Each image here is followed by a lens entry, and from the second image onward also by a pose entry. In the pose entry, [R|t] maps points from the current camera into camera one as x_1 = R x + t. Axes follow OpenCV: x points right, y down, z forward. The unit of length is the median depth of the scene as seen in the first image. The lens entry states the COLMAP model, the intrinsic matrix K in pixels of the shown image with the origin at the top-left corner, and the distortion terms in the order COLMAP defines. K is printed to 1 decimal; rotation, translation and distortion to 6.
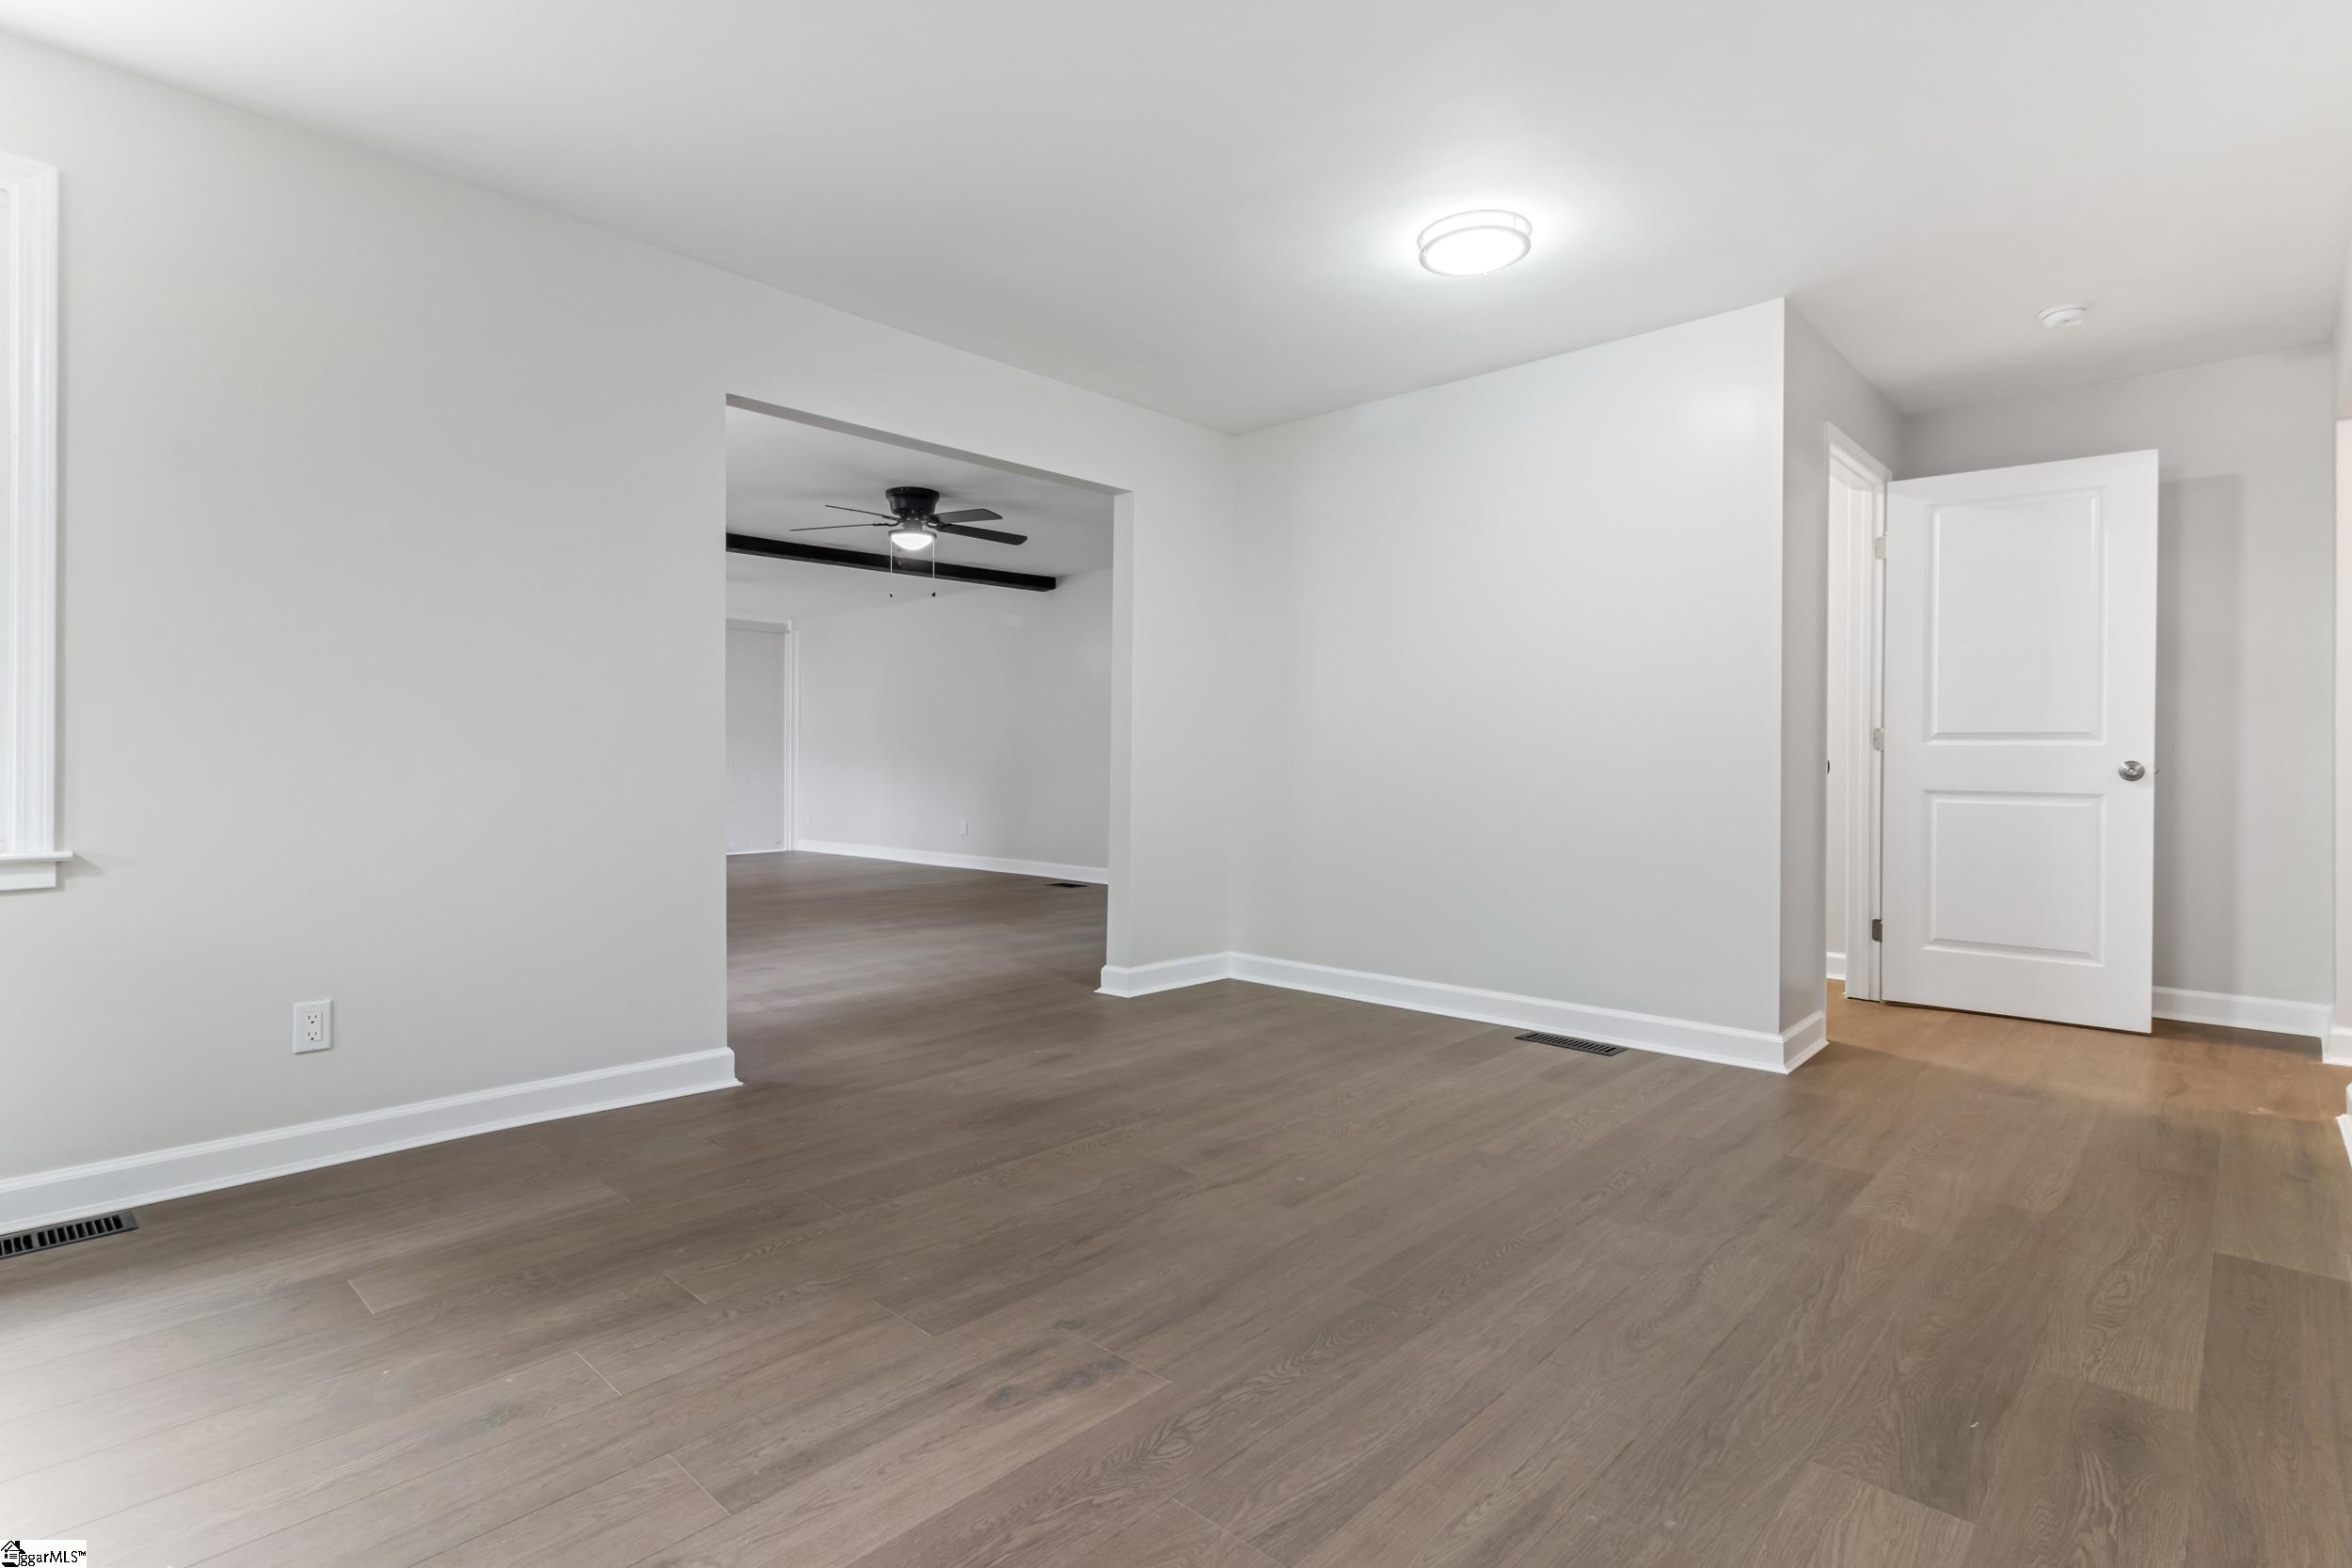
lens RADIAL K [[1147.1, 0, 1187.7], [0, 1147.1, 767.0], [0, 0, 1]] dist [0.002860, 0.000750]
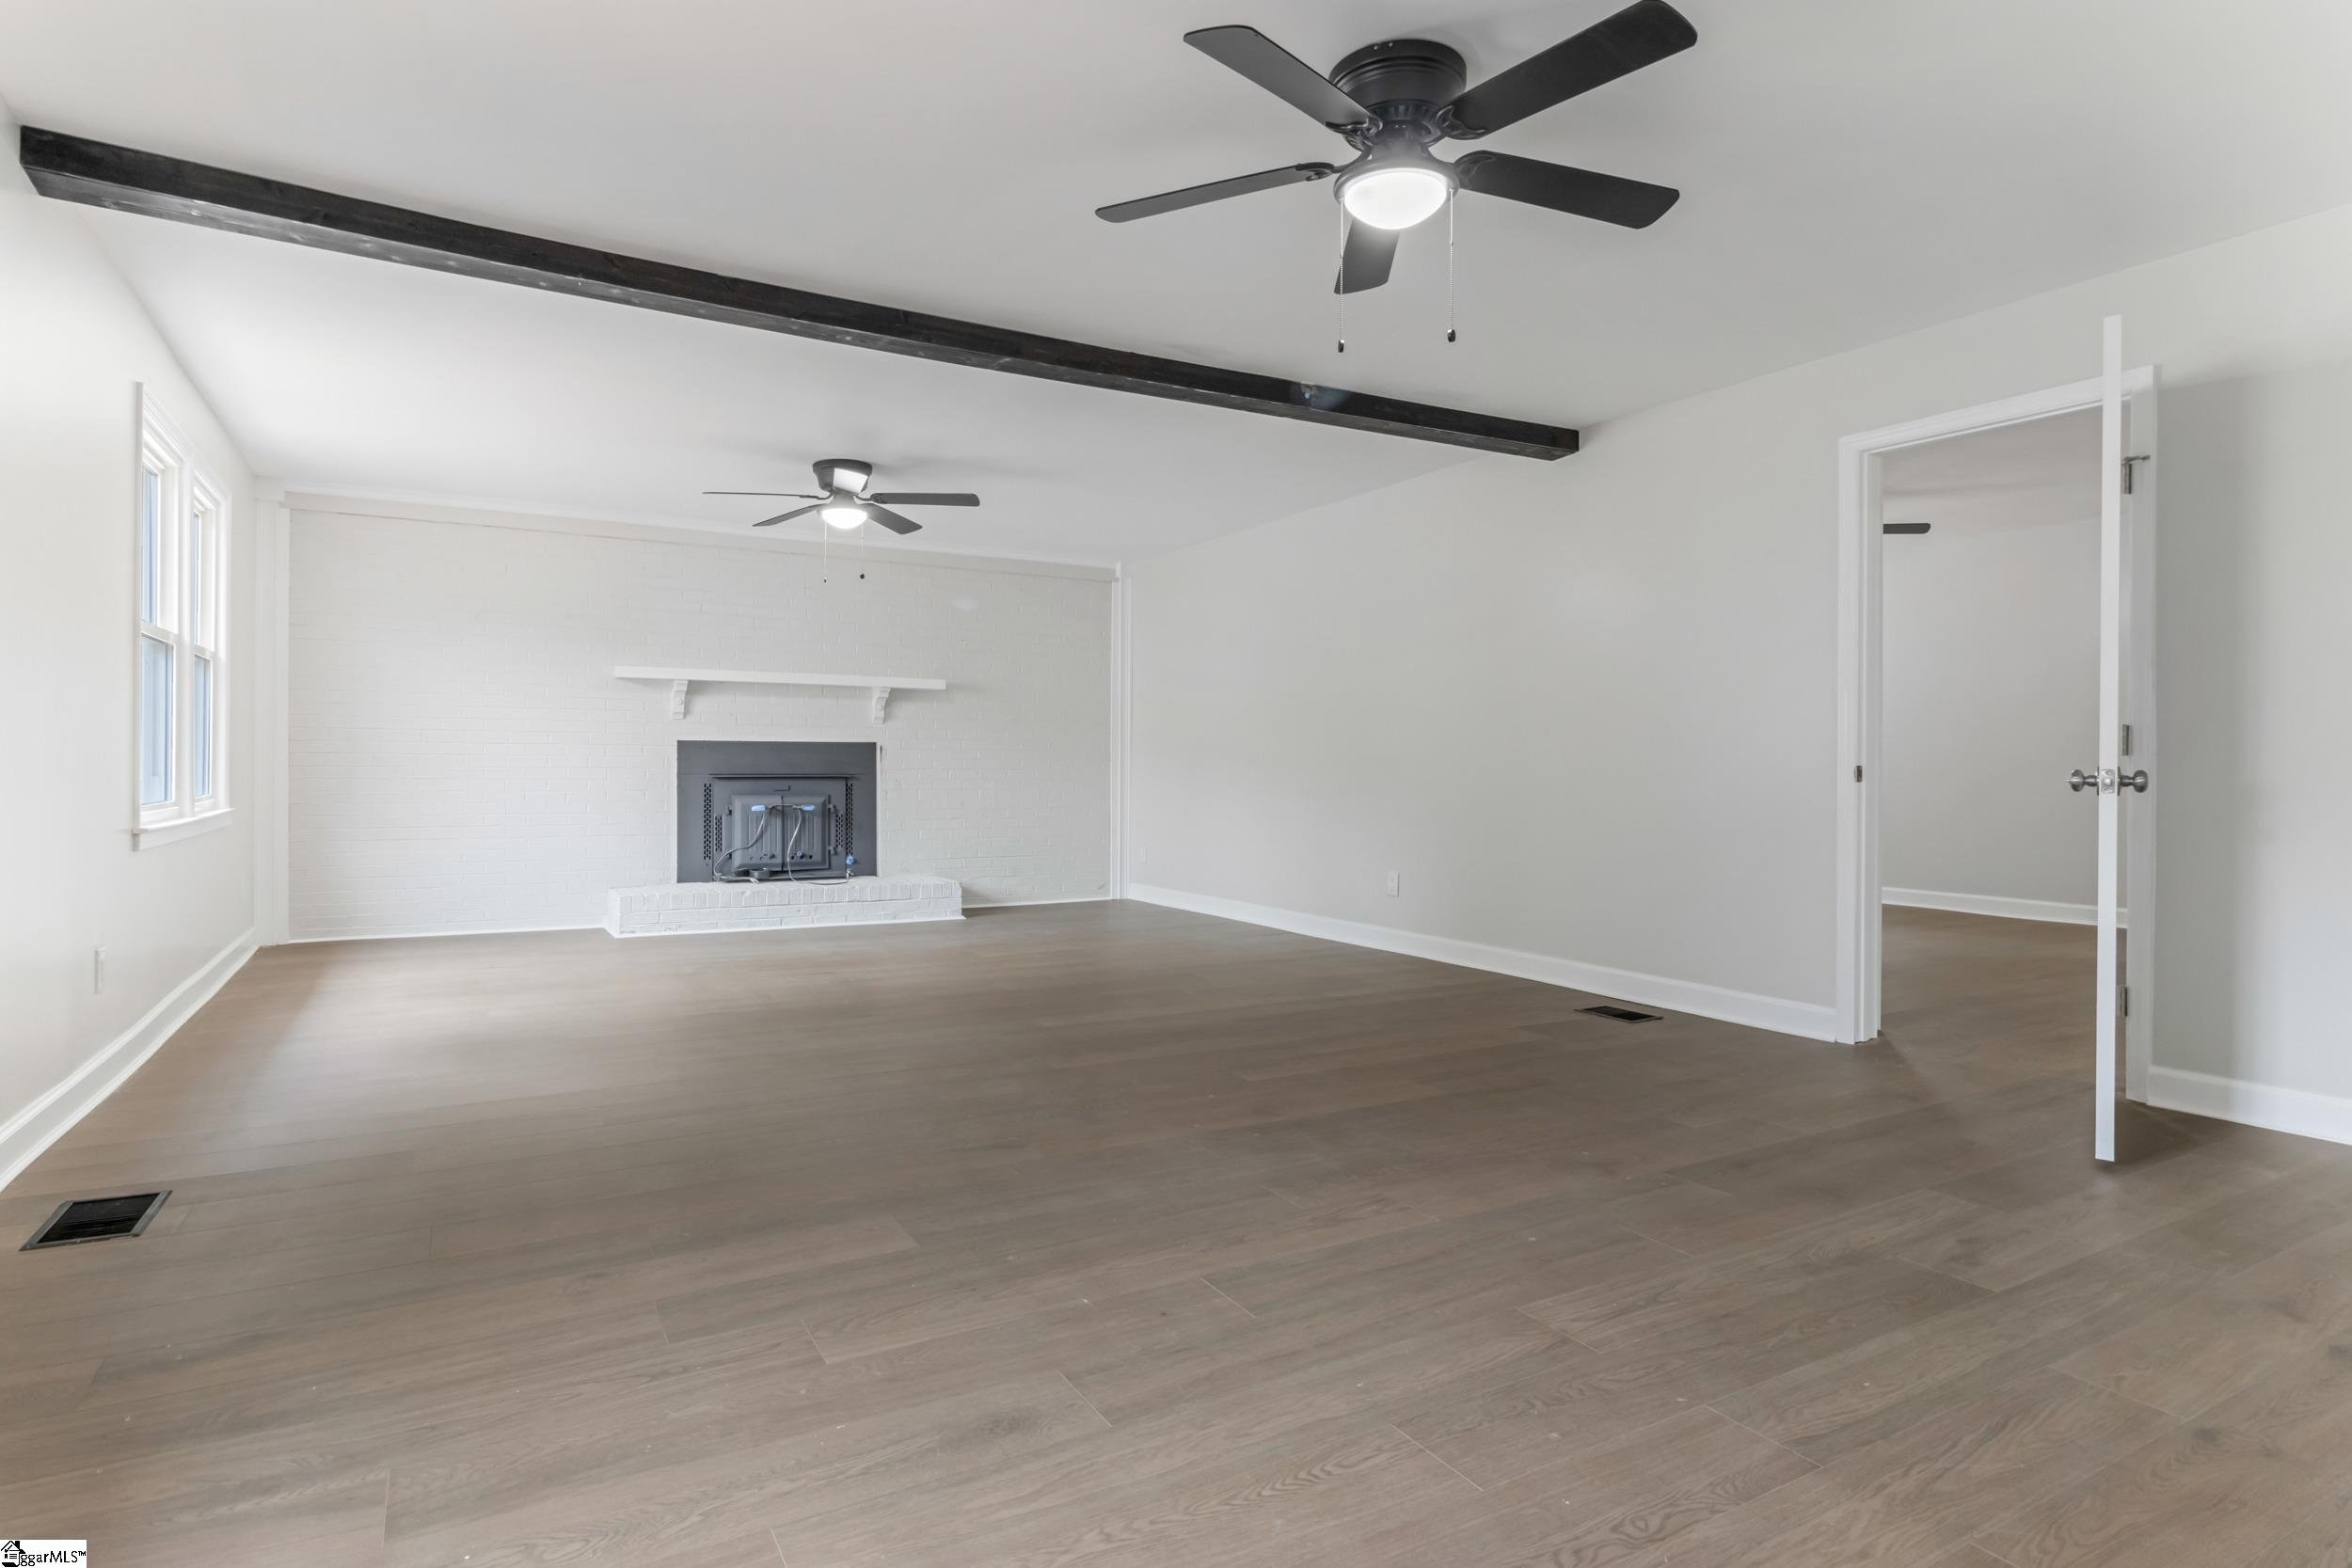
lens RADIAL K [[1211.4, 0, 1187.7], [0, 1211.4, 772.1], [0, 0, 1]] dist [-0.004490, -0.000491]
pose [[0.958930, 0.001285, -0.283640, -0.105209], [-0.002543, 0.999989, -0.004065, -0.001086], [0.283632, 0.004620, 0.958922, 0.329419]]
